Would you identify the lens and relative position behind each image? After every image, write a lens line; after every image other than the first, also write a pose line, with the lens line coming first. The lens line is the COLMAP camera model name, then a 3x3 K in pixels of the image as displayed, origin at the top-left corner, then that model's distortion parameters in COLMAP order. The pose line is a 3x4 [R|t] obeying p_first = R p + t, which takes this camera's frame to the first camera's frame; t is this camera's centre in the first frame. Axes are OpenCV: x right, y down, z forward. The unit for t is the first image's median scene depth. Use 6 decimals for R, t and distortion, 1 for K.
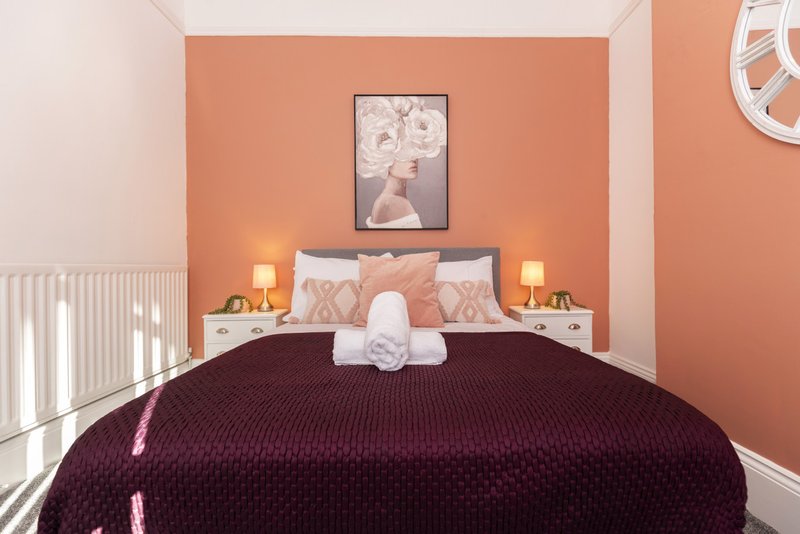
lens RADIAL K [[362.7, 0, 400.5], [0, 362.7, 272.5], [0, 0, 1]] dist [-0.004105, -0.000540]
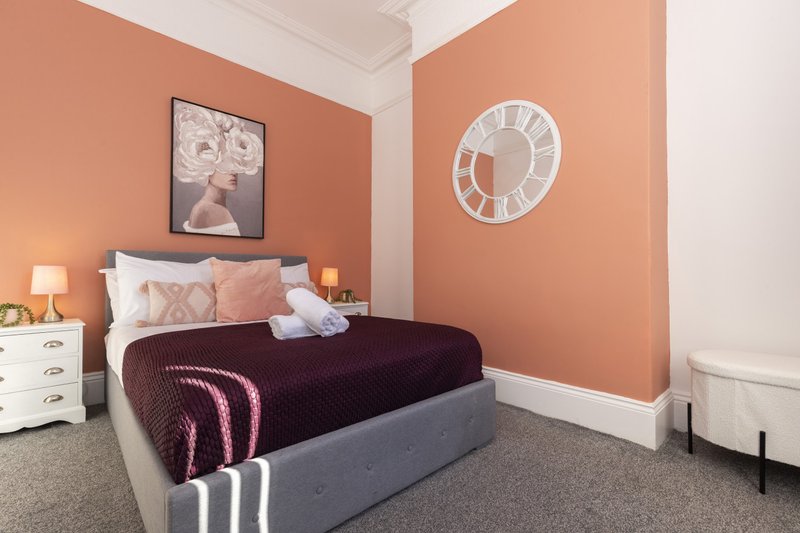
lens RADIAL K [[362.7, 0, 400.1], [0, 362.7, 269.7], [0, 0, 1]] dist [-0.004105, -0.000540]
pose [[0.730497, 0.014928, 0.682753, -0.342273], [0.001003, 0.999737, -0.022932, 0.006794], [-0.682915, 0.017436, 0.730289, -0.143838]]
